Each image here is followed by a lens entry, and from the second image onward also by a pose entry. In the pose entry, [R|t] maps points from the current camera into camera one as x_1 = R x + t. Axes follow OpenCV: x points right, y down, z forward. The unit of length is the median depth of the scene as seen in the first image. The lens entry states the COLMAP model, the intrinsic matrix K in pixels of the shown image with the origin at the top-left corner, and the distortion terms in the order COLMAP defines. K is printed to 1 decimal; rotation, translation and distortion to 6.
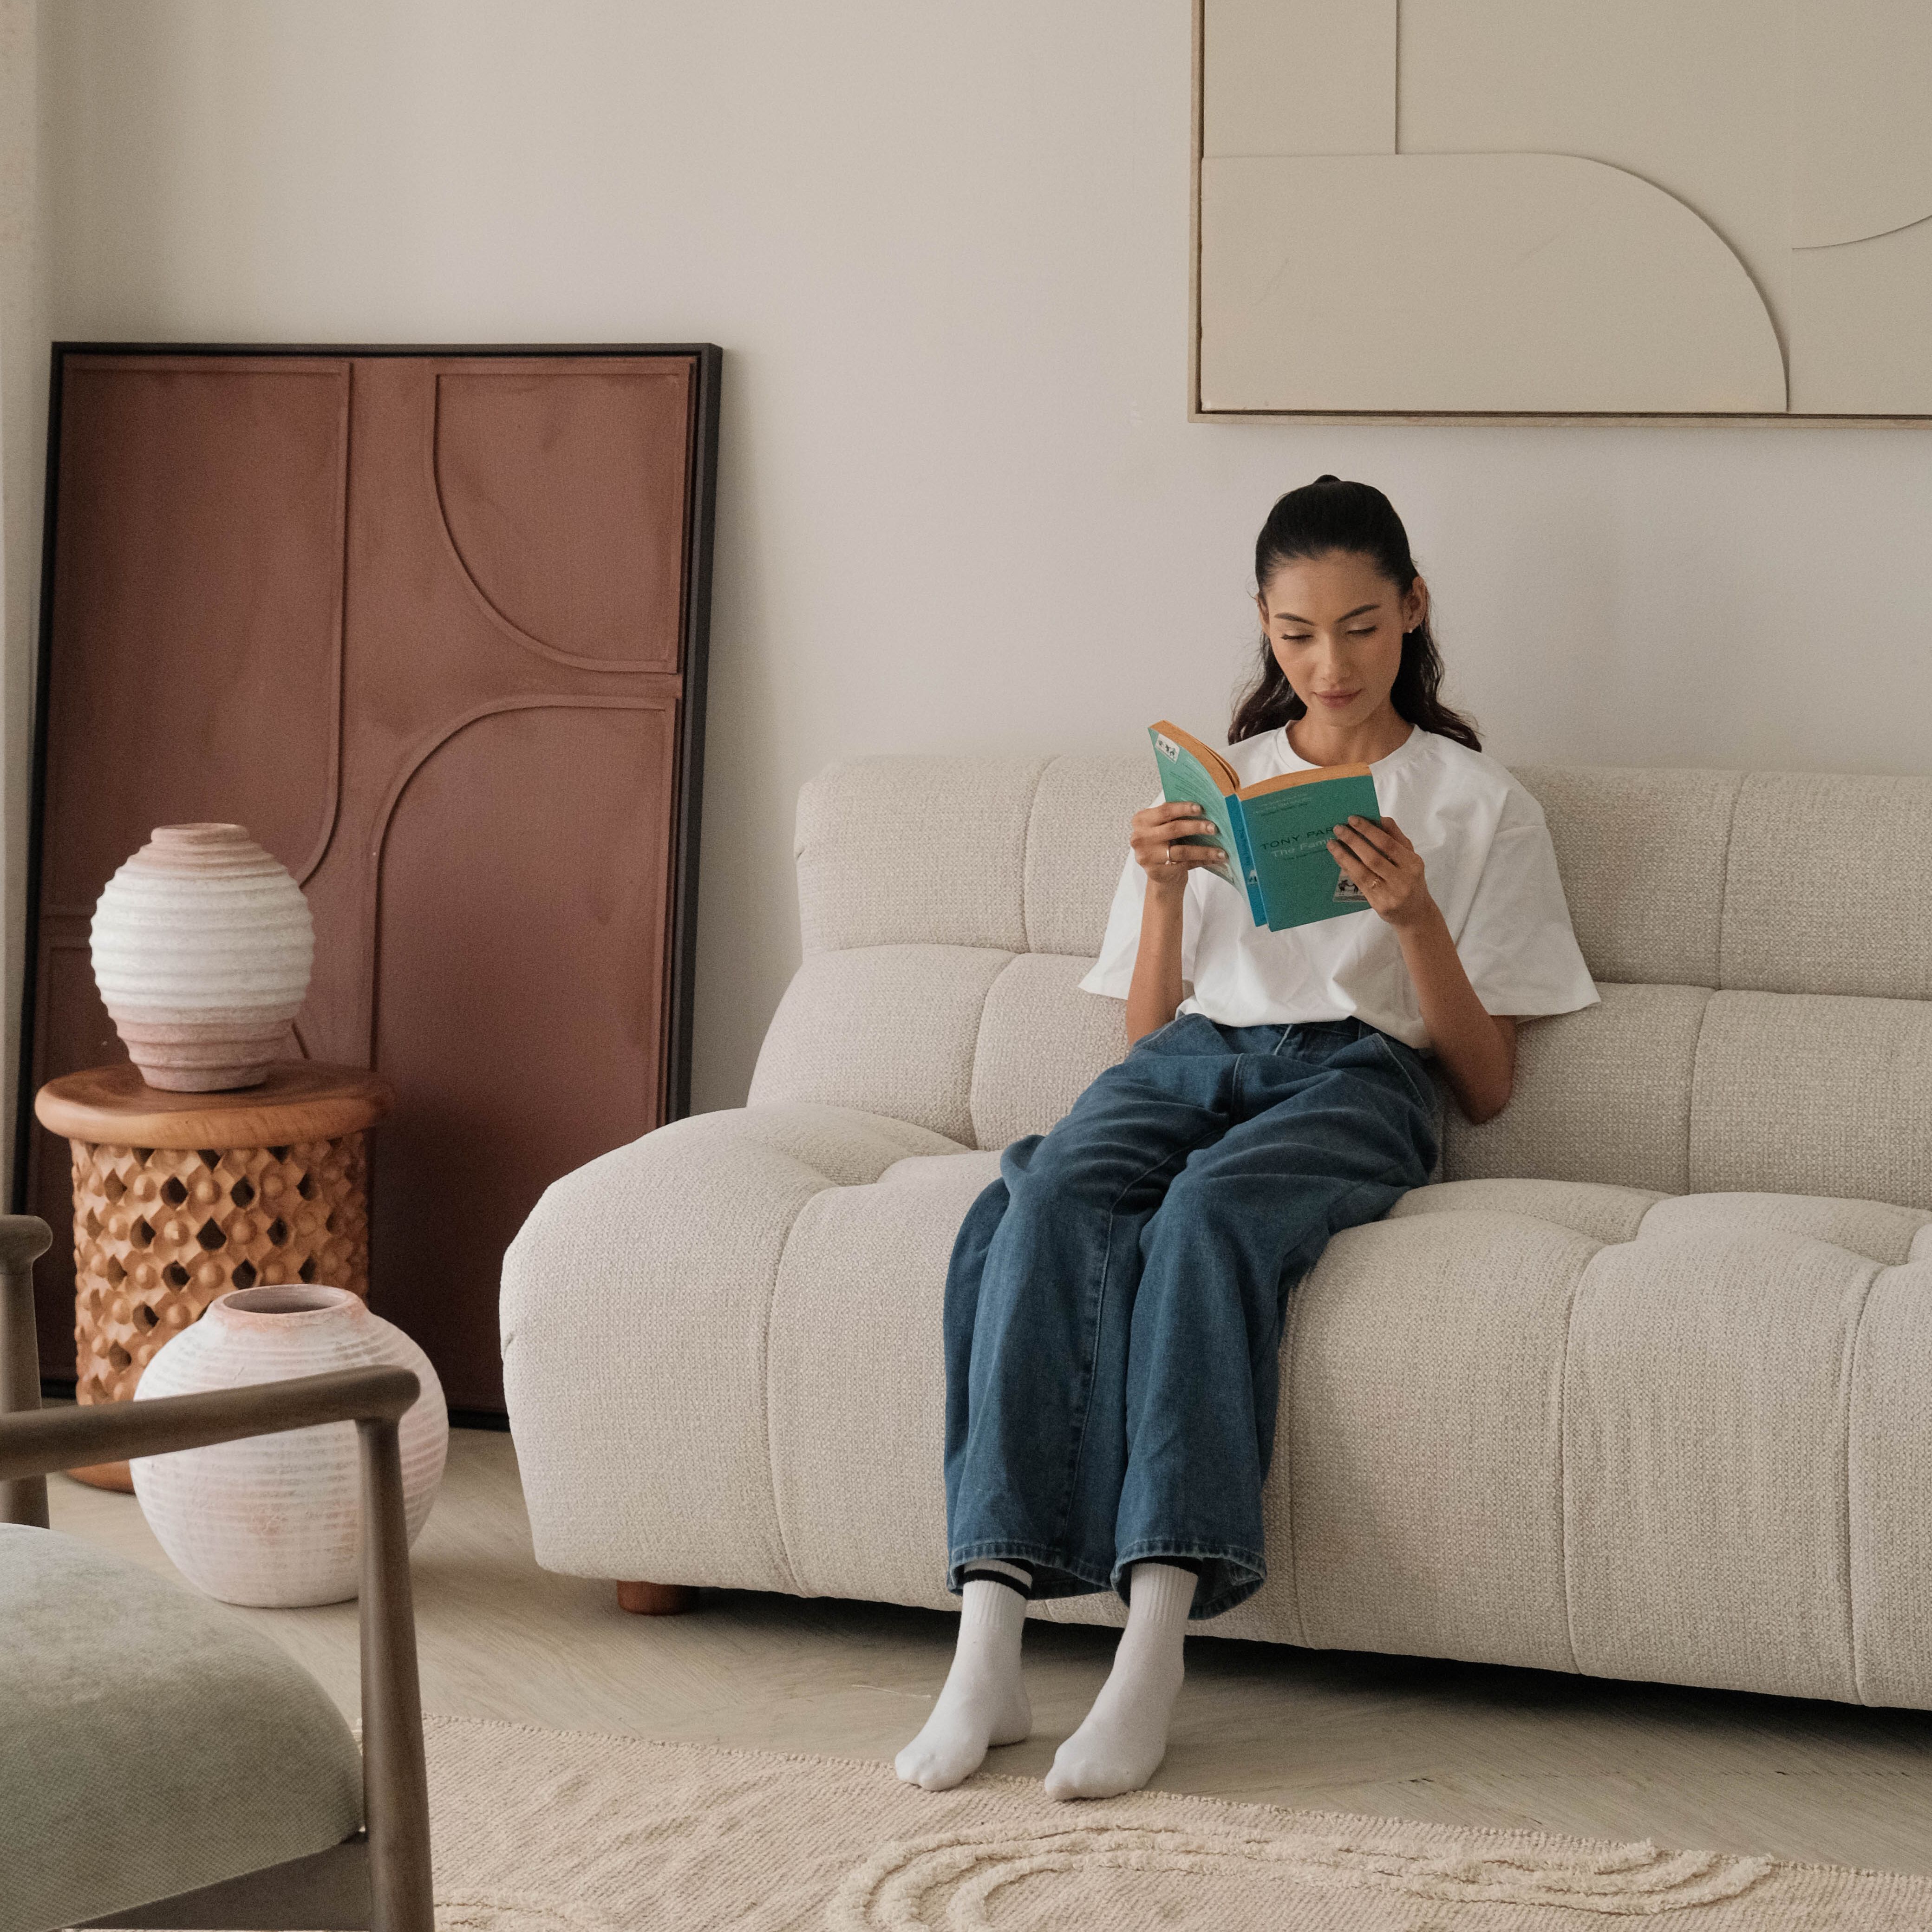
lens RADIAL K [[5049.1, 0, 965.4], [0, 5049.1, 964.4], [0, 0, 1]] dist [-0.017932, 0.000000]
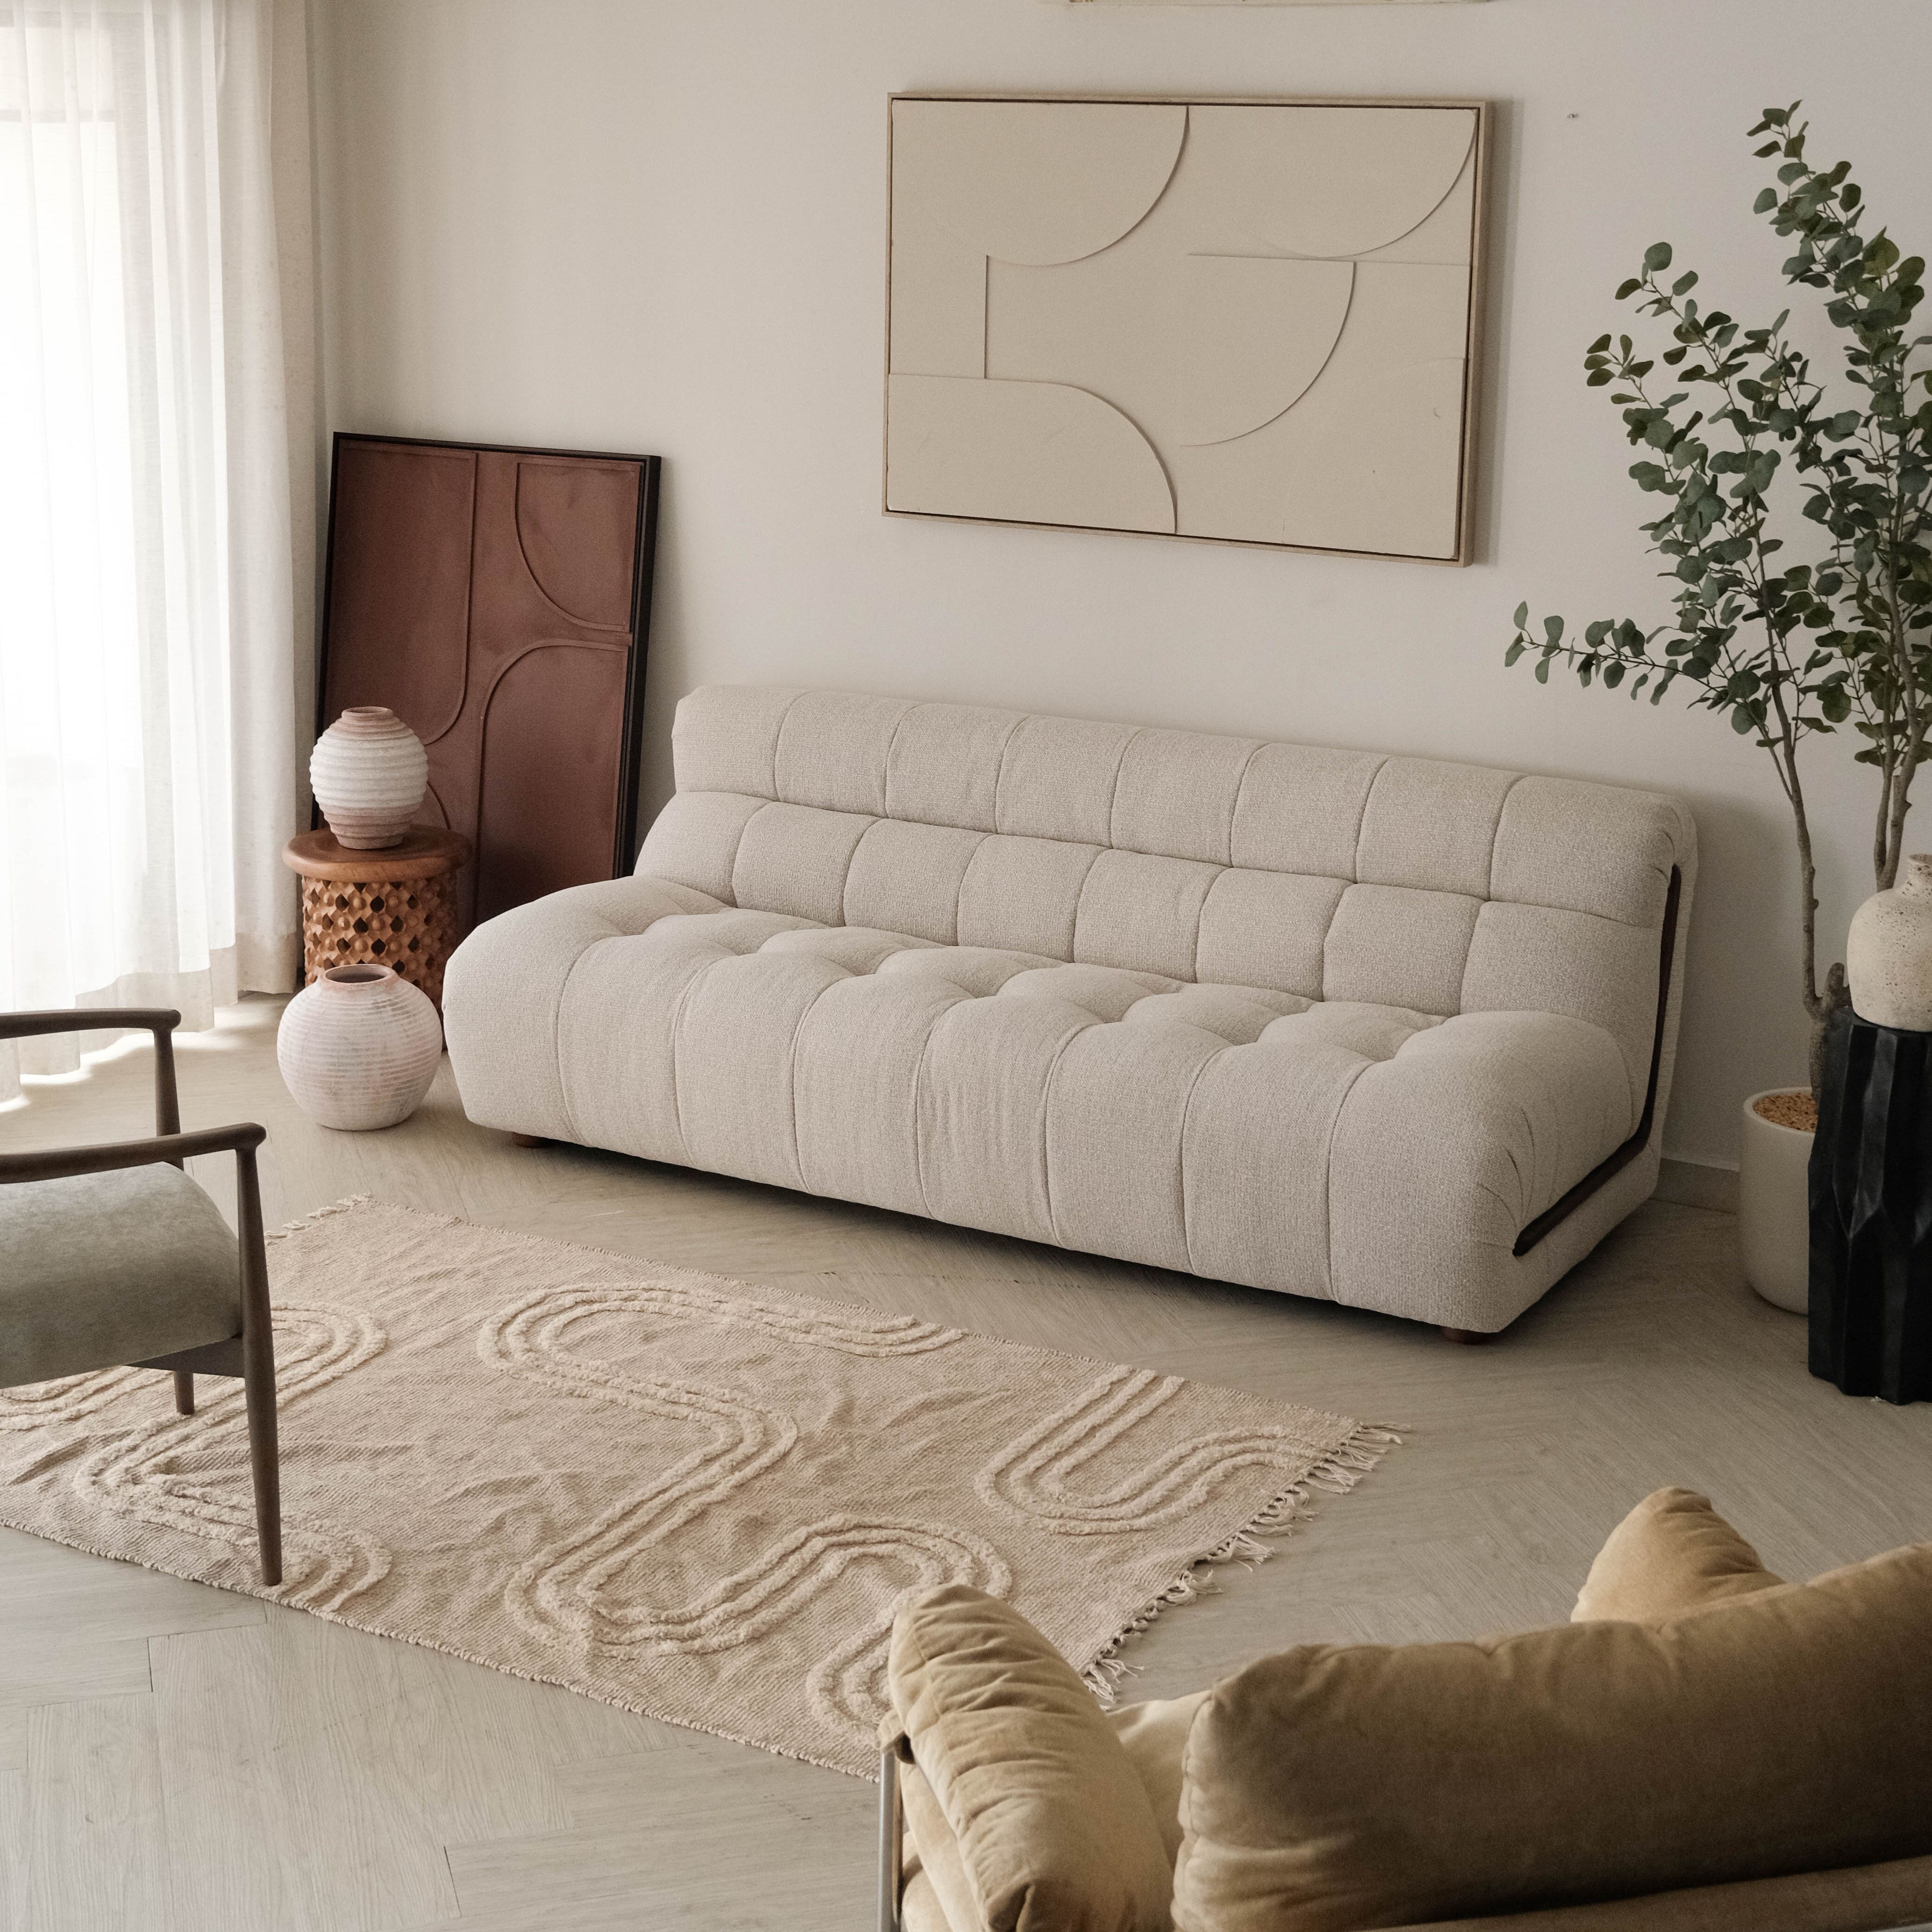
lens RADIAL K [[3147.5, 0, 966.8], [0, 3147.5, 967.0], [0, 0, 1]] dist [-0.036877, 0.000000]
pose [[0.988771, 0.055950, -0.138572, 0.247662], [-0.037901, 0.990839, 0.129621, -0.095460], [0.144555, -0.122914, 0.981833, -0.150963]]
